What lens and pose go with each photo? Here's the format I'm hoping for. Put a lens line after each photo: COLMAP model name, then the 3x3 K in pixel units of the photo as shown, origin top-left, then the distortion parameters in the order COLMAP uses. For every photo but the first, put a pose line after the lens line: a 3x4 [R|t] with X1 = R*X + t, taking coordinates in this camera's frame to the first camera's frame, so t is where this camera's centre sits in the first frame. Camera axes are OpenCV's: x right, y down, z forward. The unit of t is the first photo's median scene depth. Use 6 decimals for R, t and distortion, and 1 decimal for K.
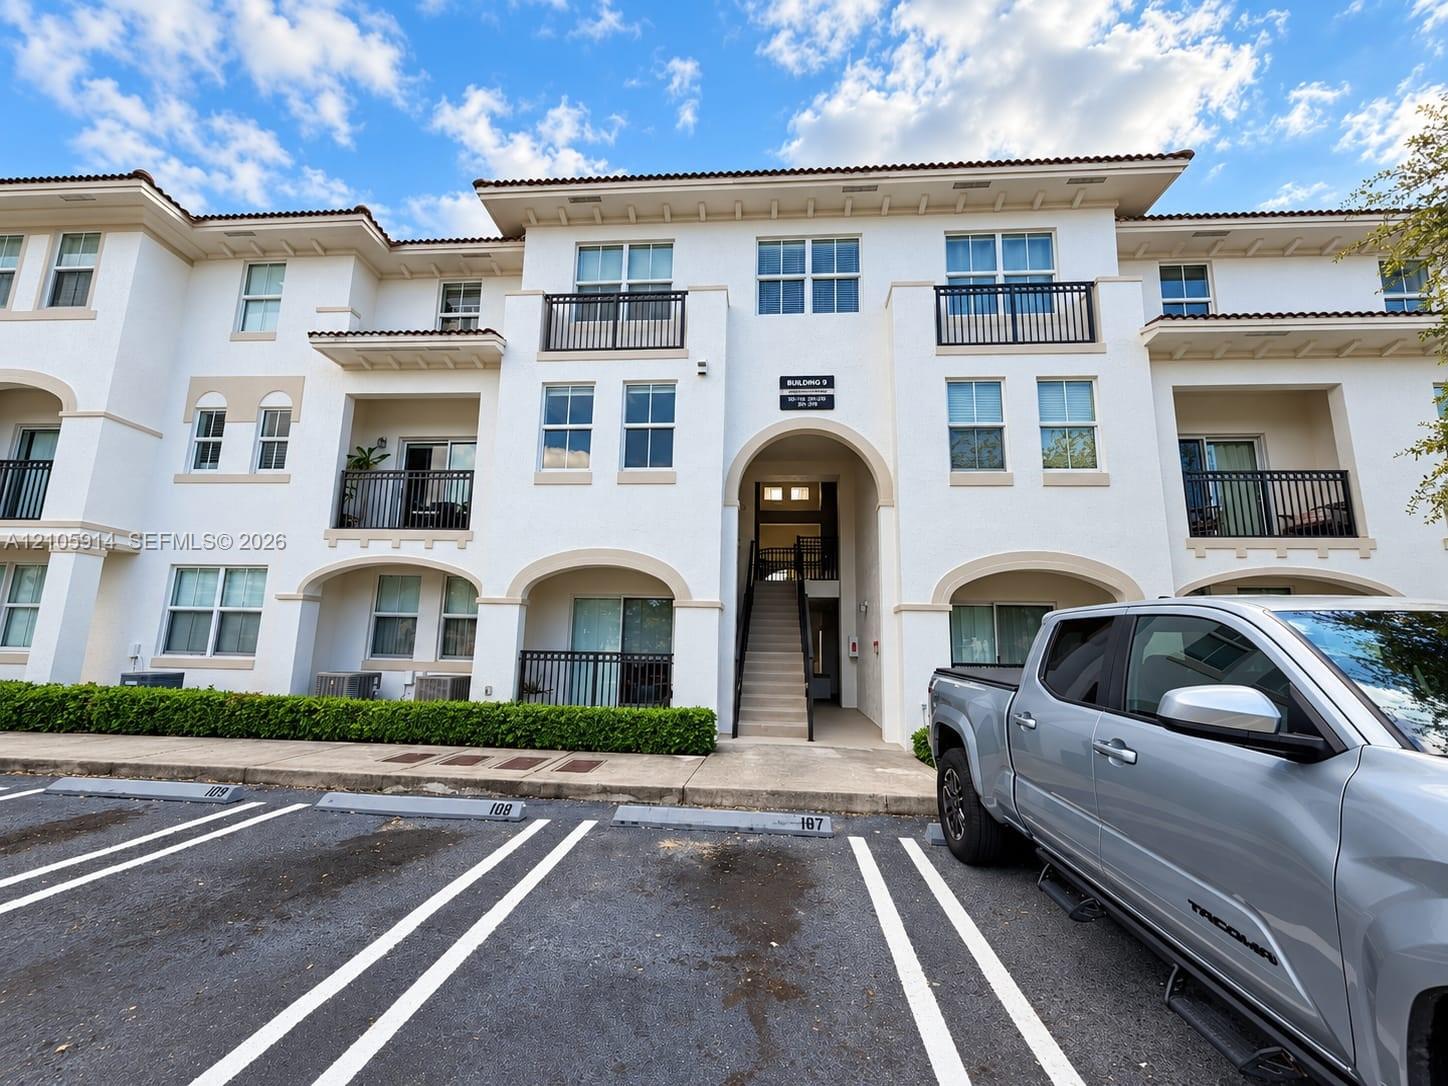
lens RADIAL K [[634.4, 0, 724.0], [0, 634.4, 543.0], [0, 0, 1]] dist [0.004062, 0.000227]
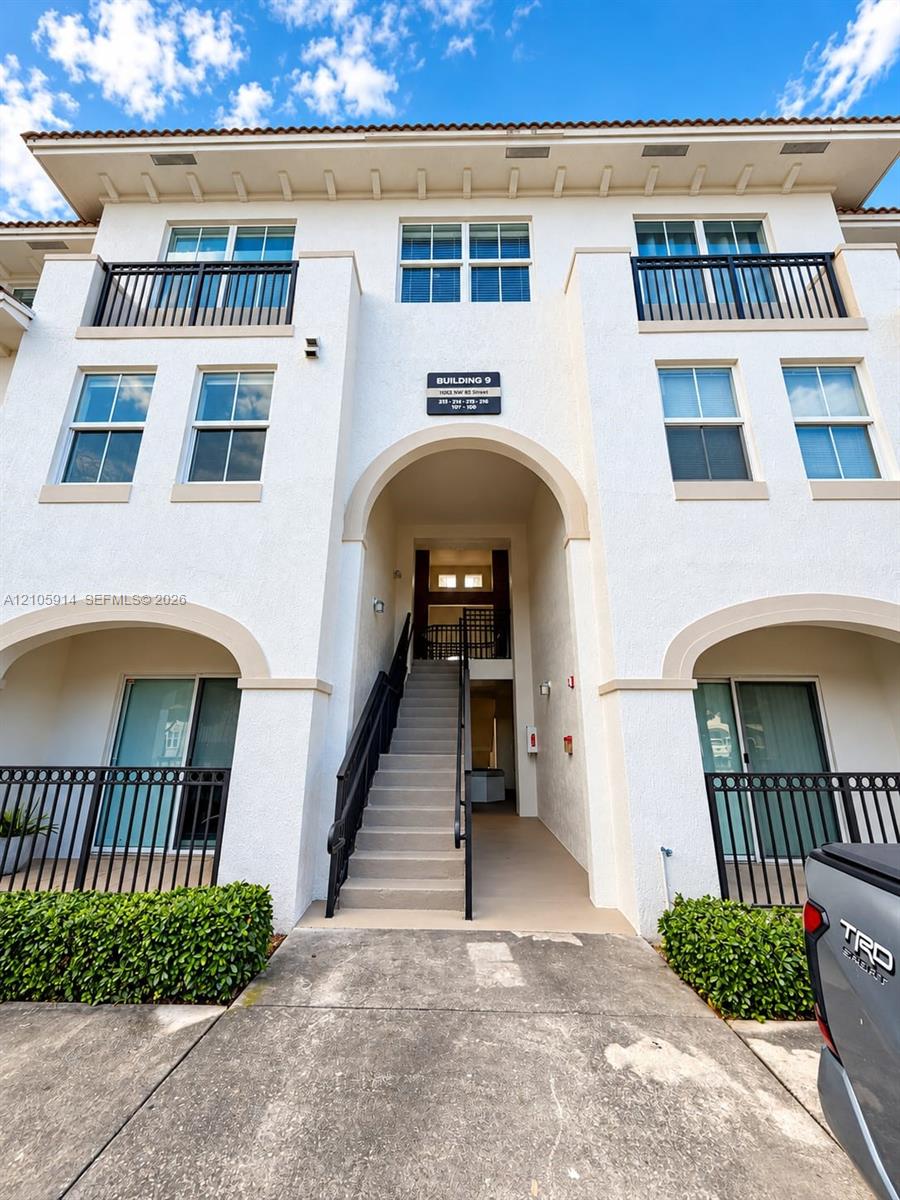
lens RADIAL K [[484.3, 0, 450.0], [0, 484.3, 600.0], [0, 0, 1]] dist [0.002545, 0.000126]
pose [[0.998376, -0.006900, 0.056552, 0.080805], [0.011636, 0.996411, -0.083845, 0.046047], [-0.055771, 0.084366, 0.994873, 0.461453]]
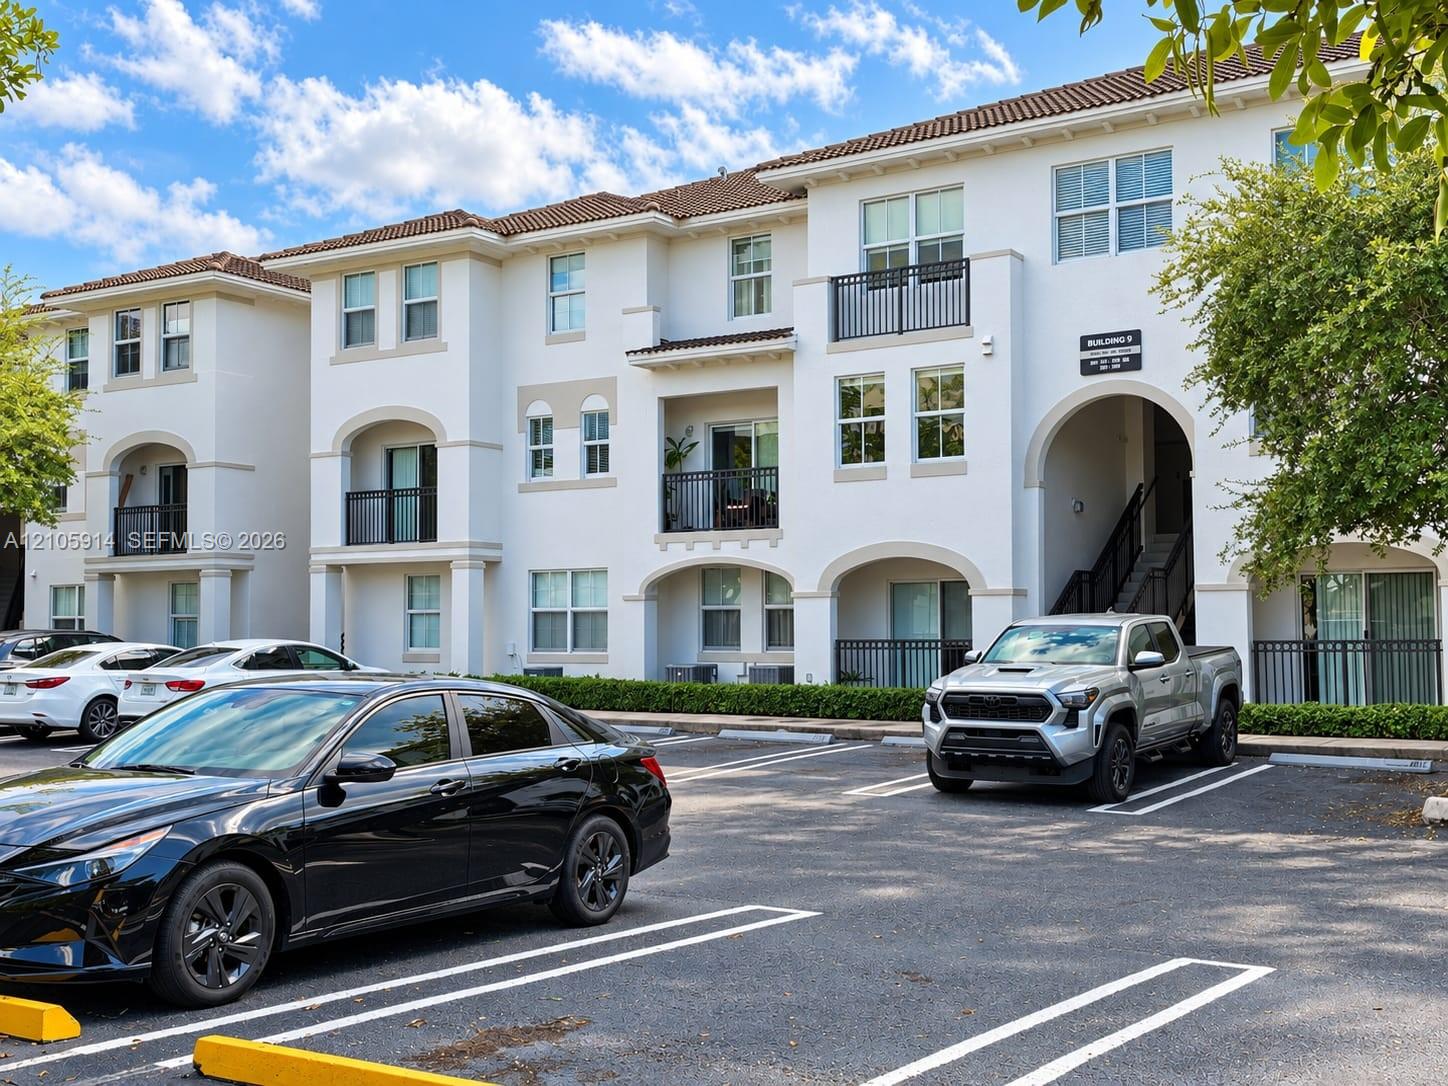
lens RADIAL K [[1460.7, 0, 724.0], [0, 1460.7, 543.0], [0, 0, 1]] dist [0.104142, 0.002833]
pose [[0.908213, -0.053205, -0.415112, 0.484036], [0.096505, 0.991780, 0.084024, -0.195101], [0.407229, -0.116372, 0.905882, -1.153202]]
